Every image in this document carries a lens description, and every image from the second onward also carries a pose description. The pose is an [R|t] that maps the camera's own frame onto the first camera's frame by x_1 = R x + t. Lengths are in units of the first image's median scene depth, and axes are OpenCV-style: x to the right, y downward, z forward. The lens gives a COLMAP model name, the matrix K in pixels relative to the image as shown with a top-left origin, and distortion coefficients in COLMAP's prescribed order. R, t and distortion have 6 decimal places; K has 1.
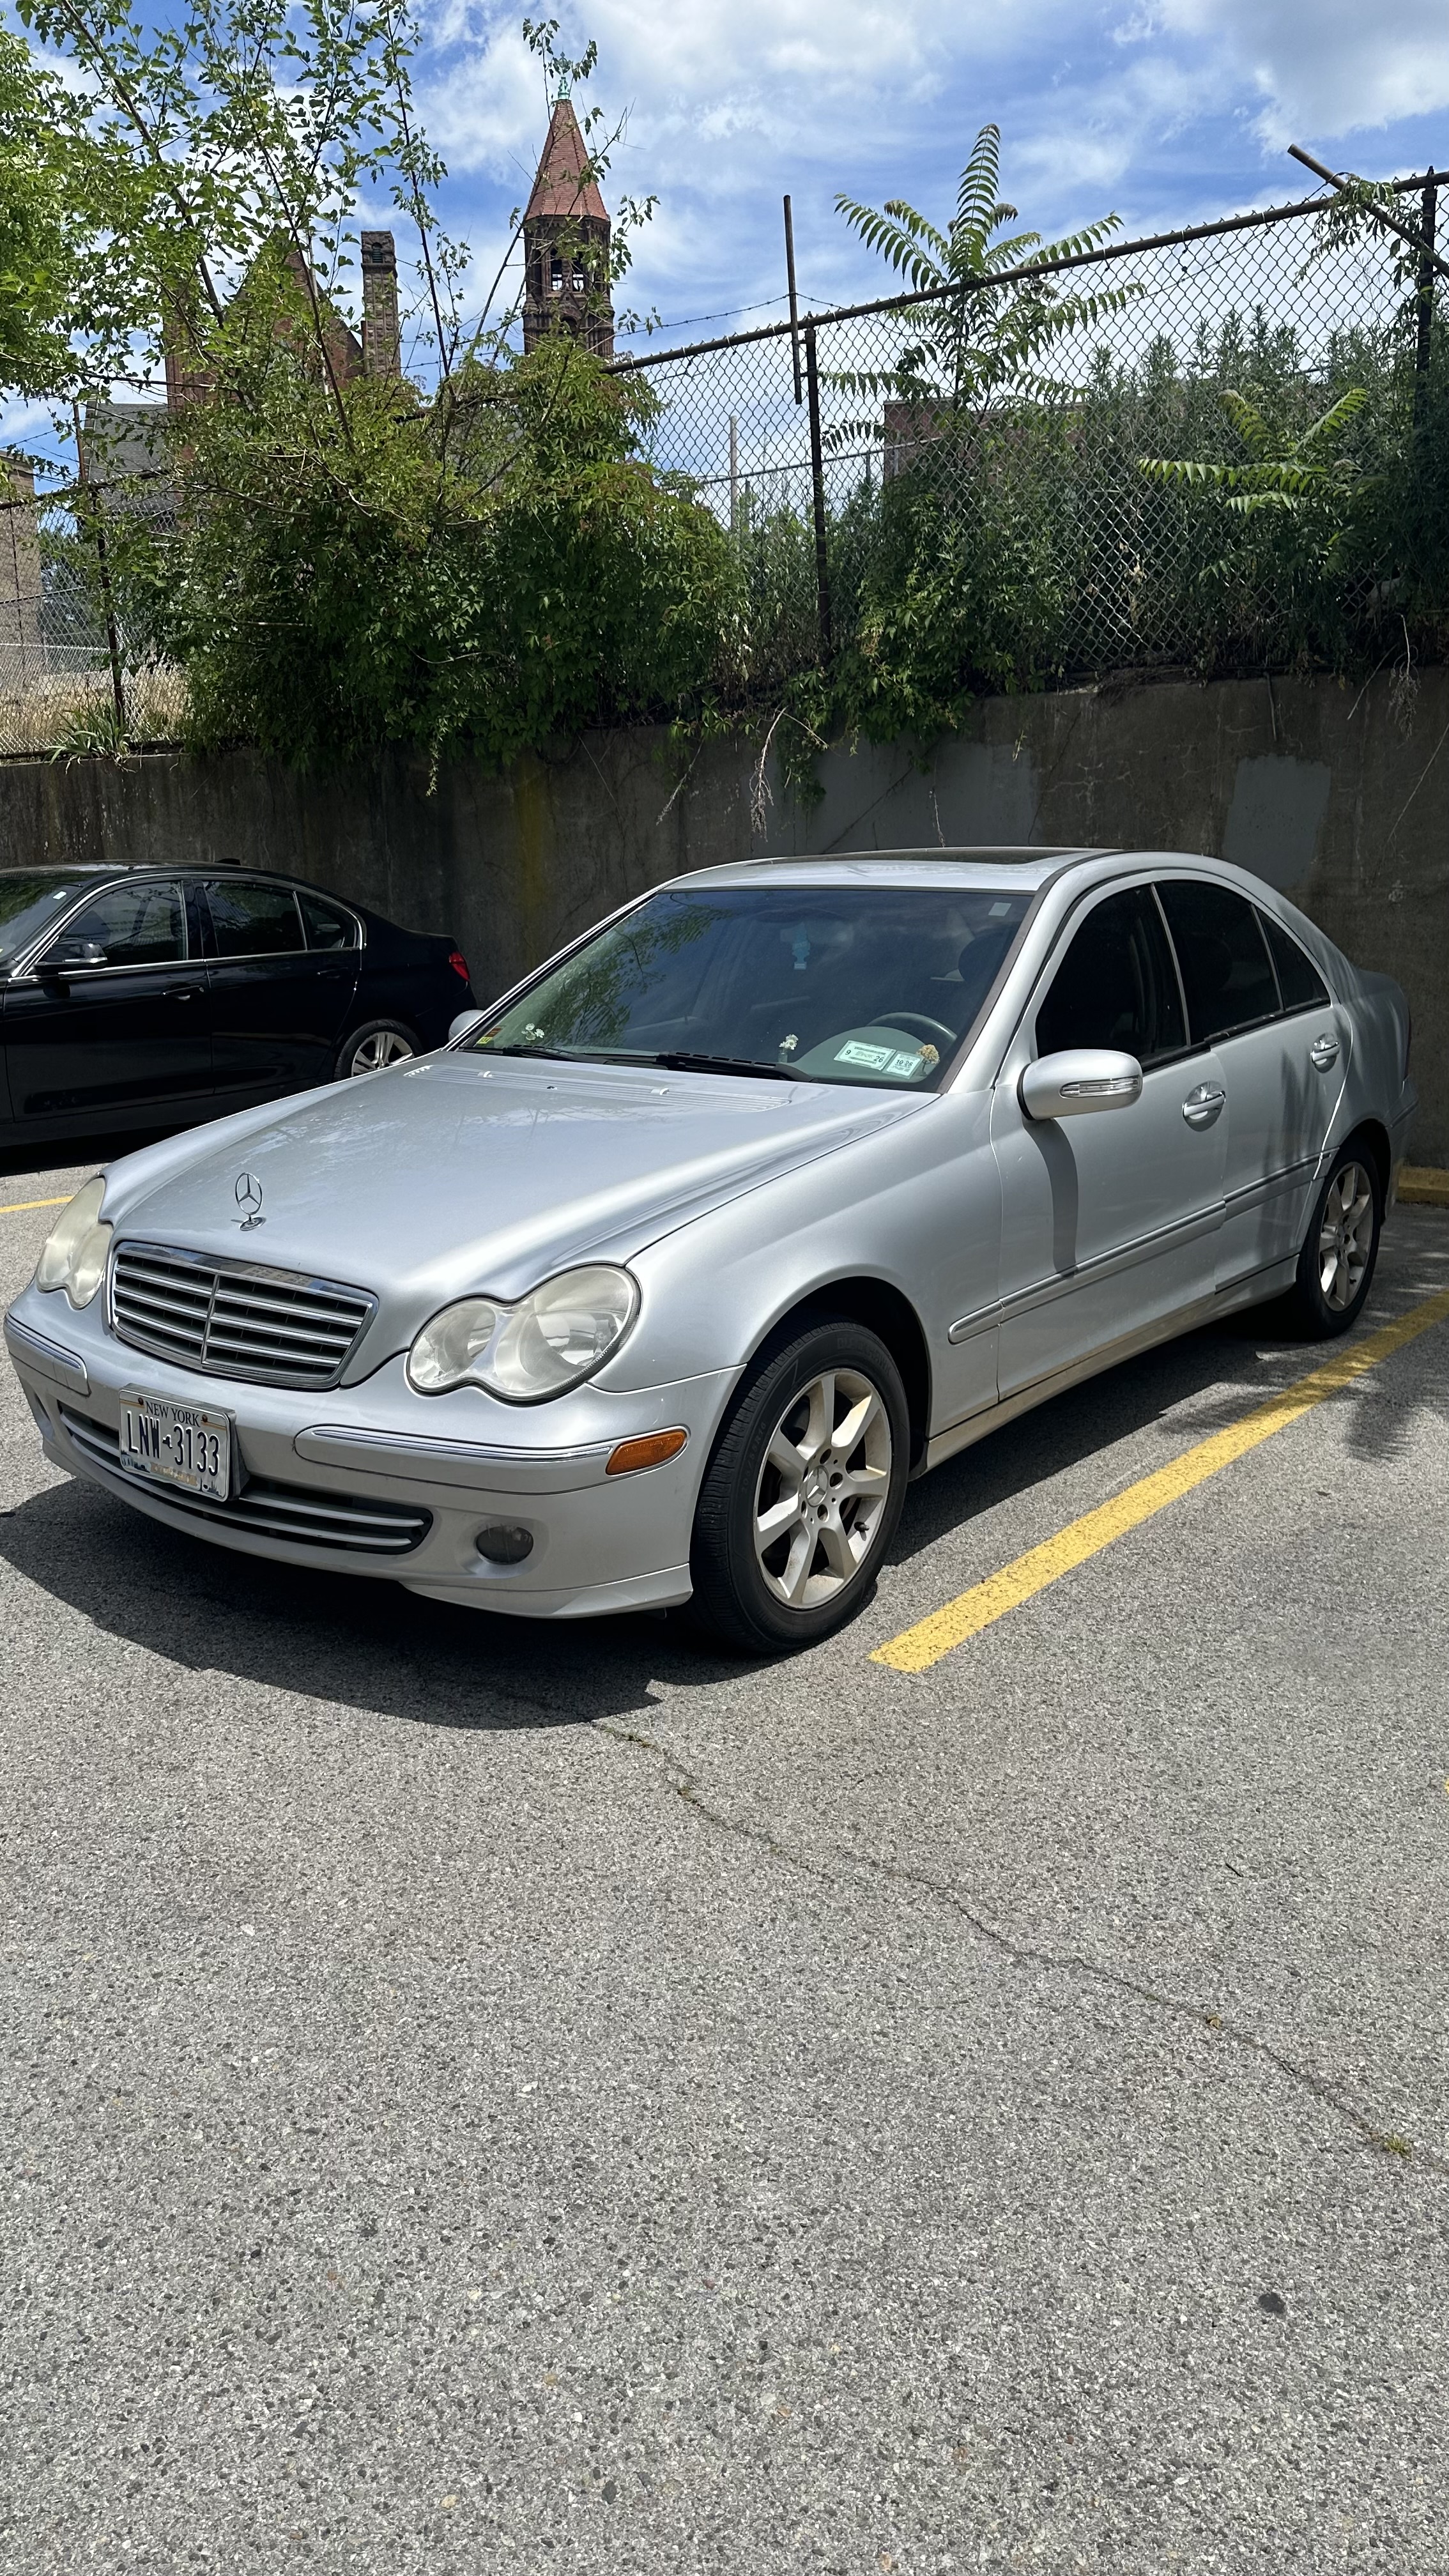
lens RADIAL K [[1825.8, 0, 733.1], [0, 1825.8, 1345.2], [0, 0, 1]] dist [0.053846, -0.100683]
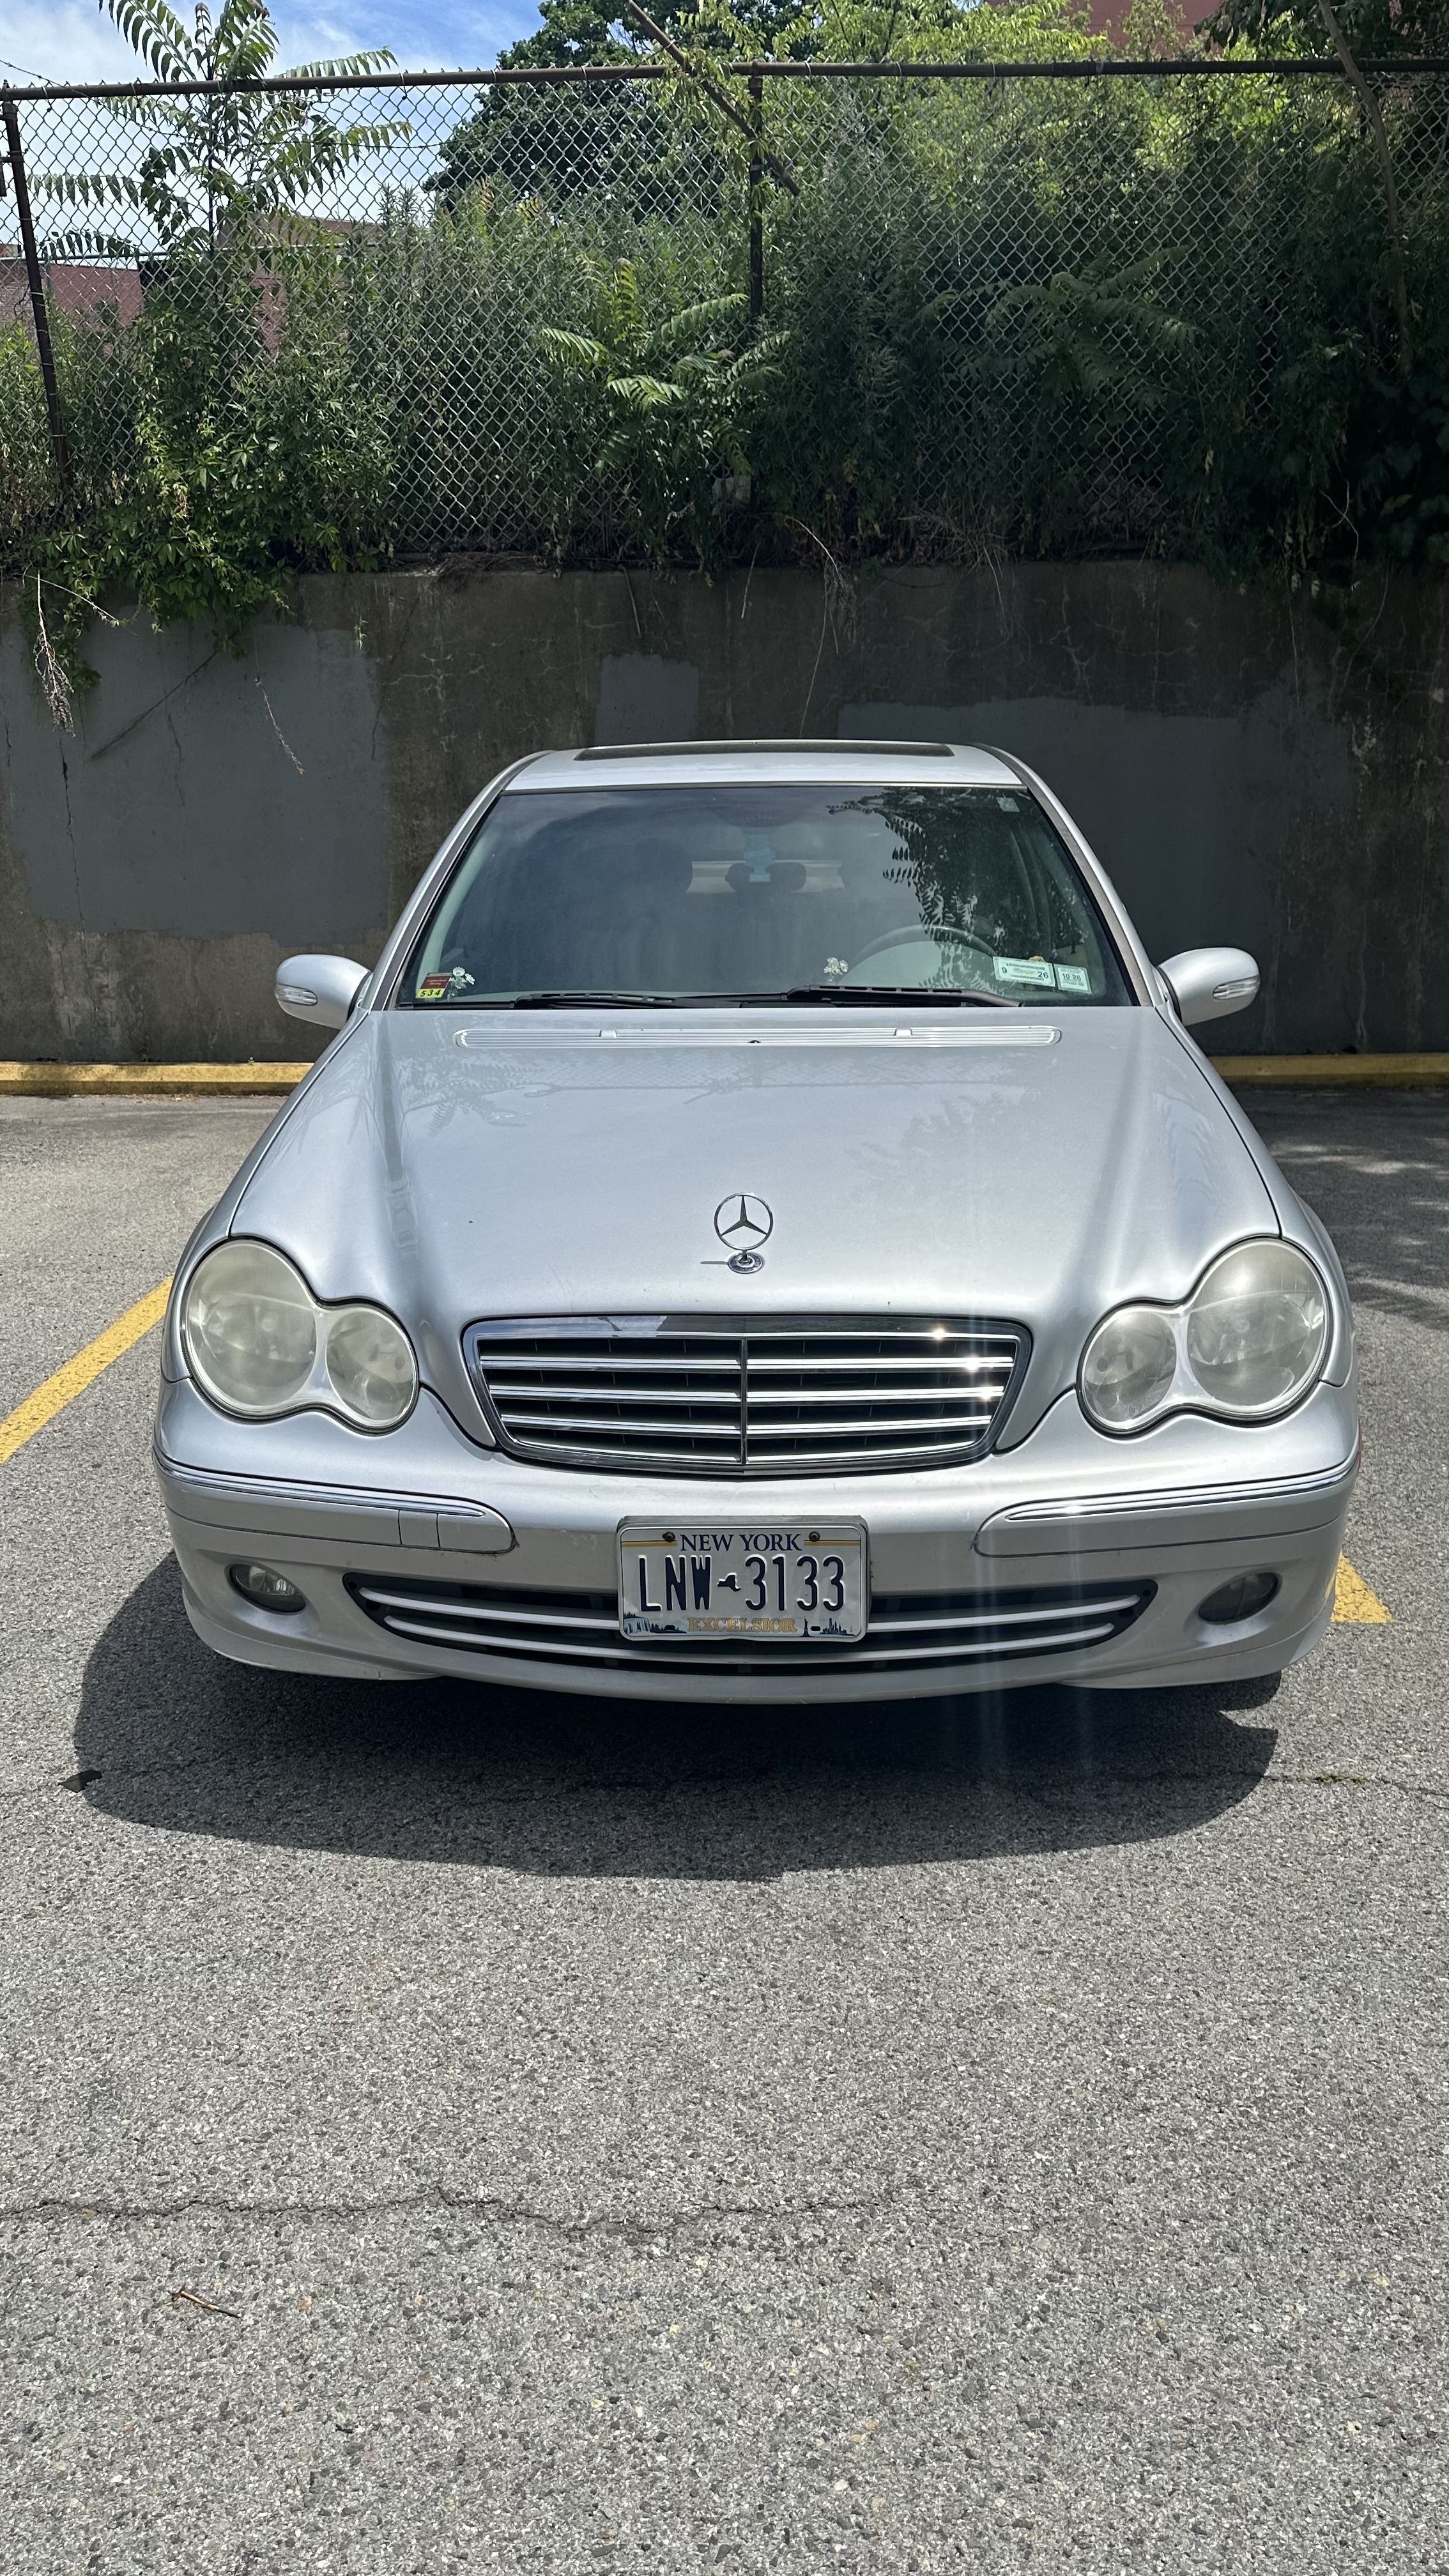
lens RADIAL K [[1824.3, 0, 724.3], [0, 1824.3, 1365.9], [0, 0, 1]] dist [-0.006758, -0.001817]
pose [[0.814664, -0.180068, 0.551270, -0.266507], [0.146357, 0.983642, 0.105014, -0.040625], [-0.561162, -0.004869, 0.827692, 0.161771]]
